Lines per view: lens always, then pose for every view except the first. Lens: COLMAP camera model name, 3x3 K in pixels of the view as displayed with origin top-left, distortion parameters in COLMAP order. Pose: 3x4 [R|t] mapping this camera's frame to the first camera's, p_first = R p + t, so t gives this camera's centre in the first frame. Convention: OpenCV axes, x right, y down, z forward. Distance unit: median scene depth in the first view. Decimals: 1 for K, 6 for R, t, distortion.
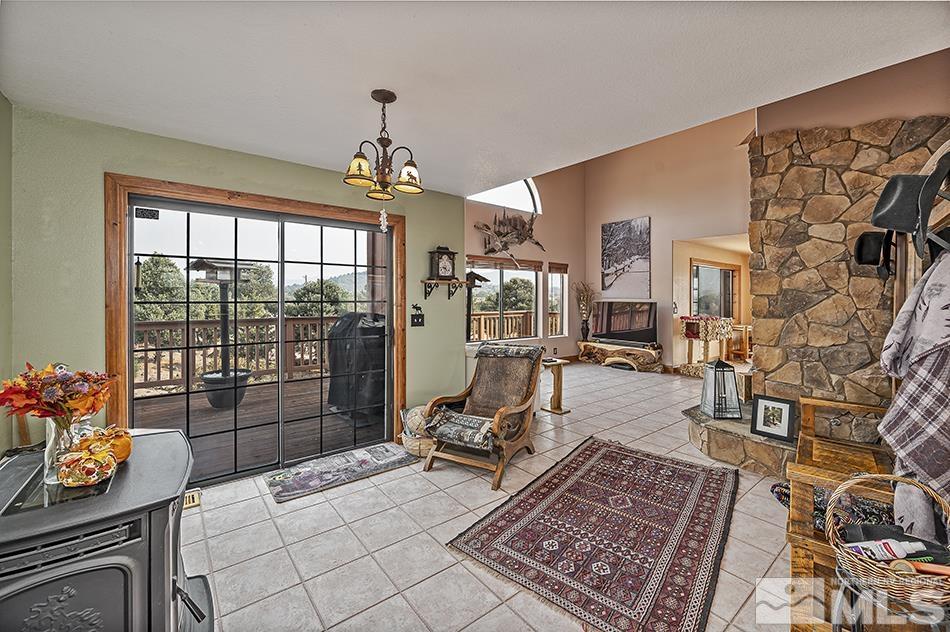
lens RADIAL K [[392.3, 0, 471.7], [0, 392.3, 292.0], [0, 0, 1]] dist [-0.004647, 0.000278]
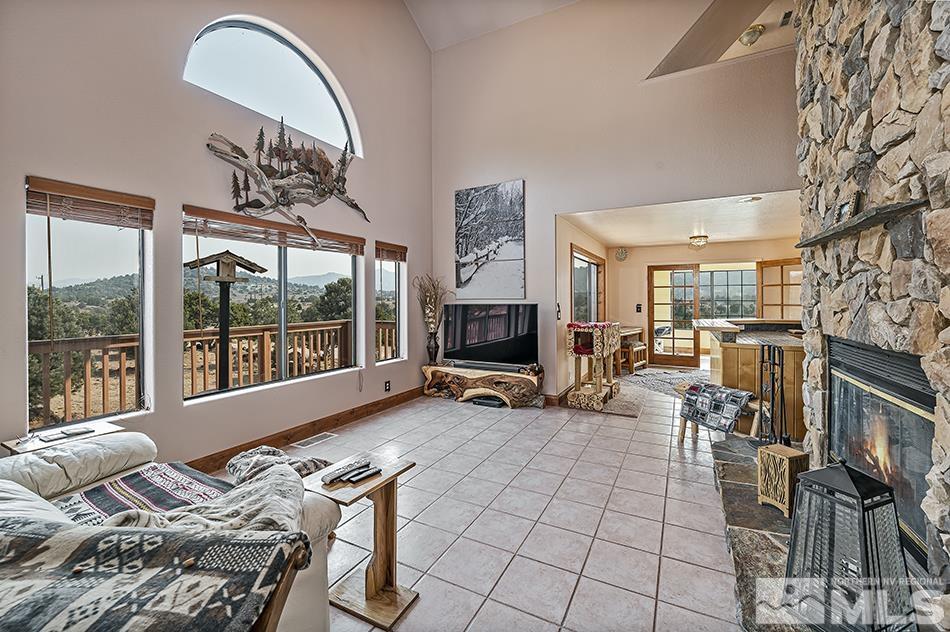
lens RADIAL K [[392.3, 0, 480.6], [0, 392.3, 296.3], [0, 0, 1]] dist [-0.004647, 0.000278]
pose [[0.909129, -0.008060, 0.416436, 0.091431], [0.007765, 0.999967, 0.002402, 0.009448], [-0.416442, 0.001050, 0.909162, 0.382281]]
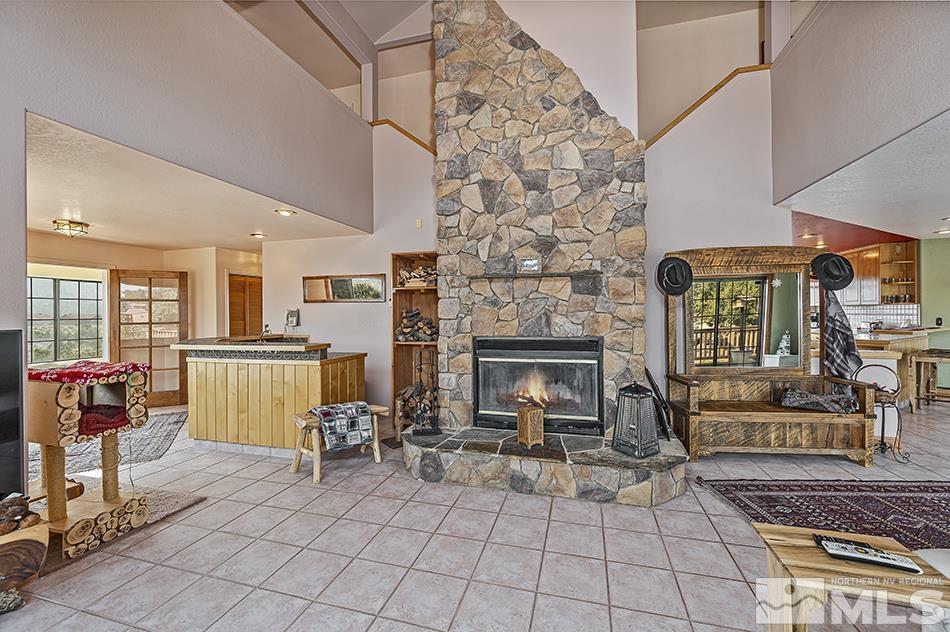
lens RADIAL K [[392.3, 0, 476.8], [0, 392.3, 315.1], [0, 0, 1]] dist [-0.004647, 0.000278]
pose [[-0.609346, -0.004438, 0.792892, 0.089780], [-0.002265, 0.999990, 0.003856, 0.014750], [-0.792901, 0.000554, -0.609350, 0.802432]]
